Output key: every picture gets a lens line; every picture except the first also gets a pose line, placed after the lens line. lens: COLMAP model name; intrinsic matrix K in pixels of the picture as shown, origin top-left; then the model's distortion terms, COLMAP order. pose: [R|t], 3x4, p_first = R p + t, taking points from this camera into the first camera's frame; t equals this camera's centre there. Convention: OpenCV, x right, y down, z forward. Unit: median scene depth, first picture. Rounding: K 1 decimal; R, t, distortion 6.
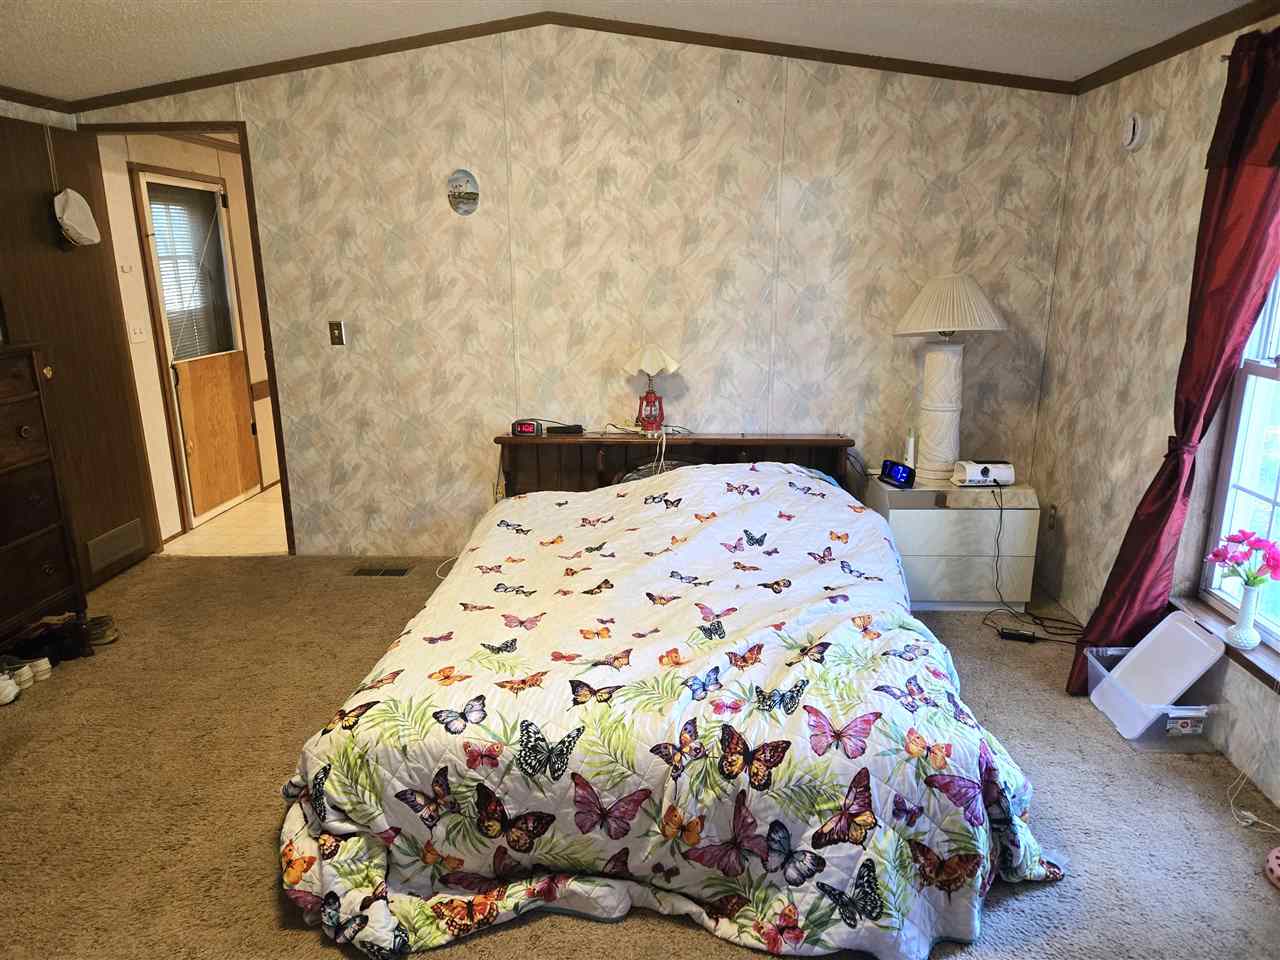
lens RADIAL K [[842.1, 0, 640.0], [0, 842.1, 480.0], [0, 0, 1]] dist [0.084772, -0.073247]
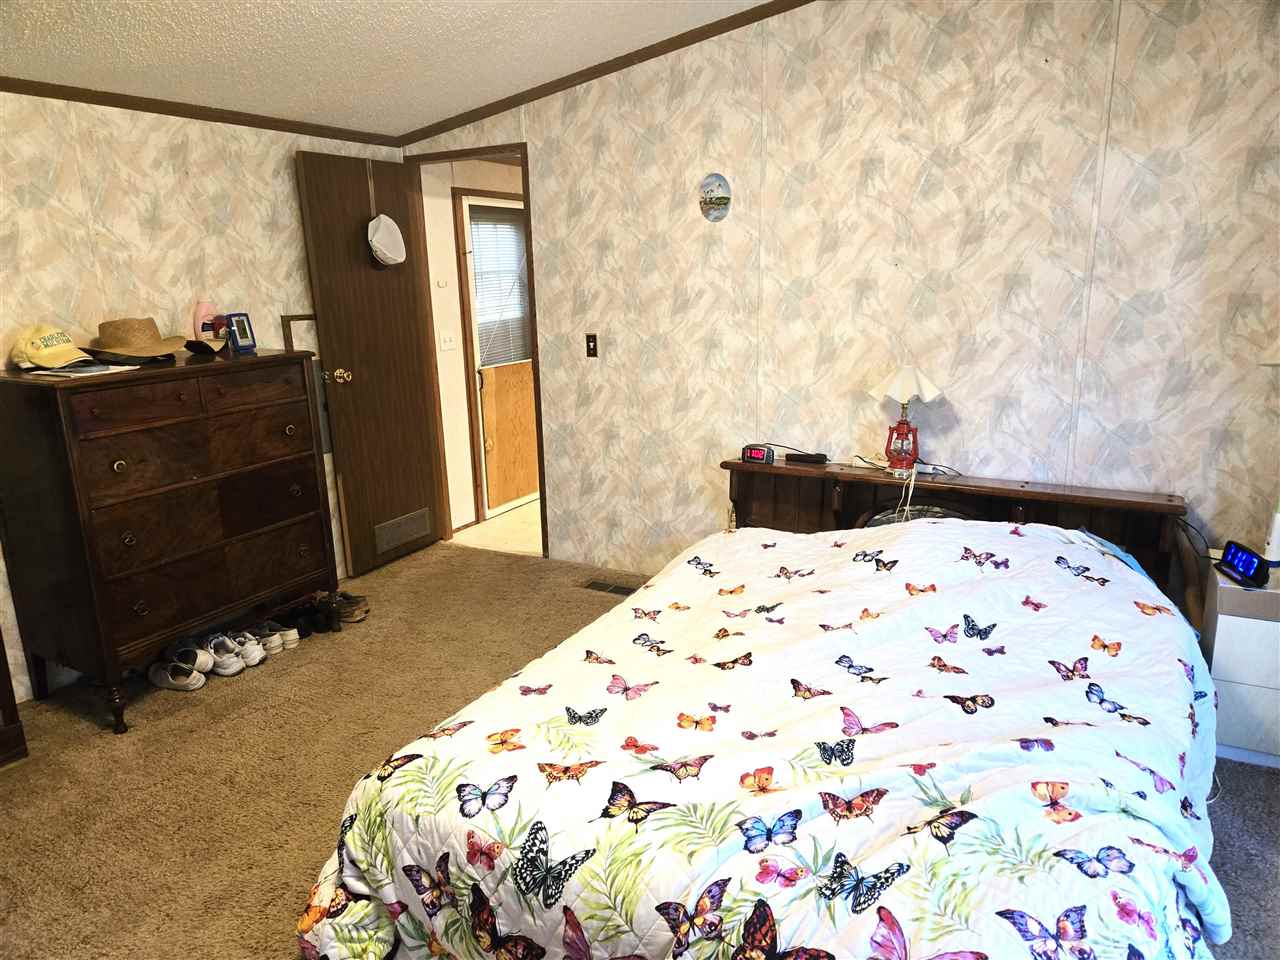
lens RADIAL K [[848.7, 0, 645.3], [0, 848.7, 469.3], [0, 0, 1]] dist [0.077902, -0.062531]
pose [[0.898291, 0.085515, -0.431000, 0.157037], [-0.091114, 0.995811, 0.007681, -0.043409], [0.429851, 0.032370, 0.902319, 0.137972]]
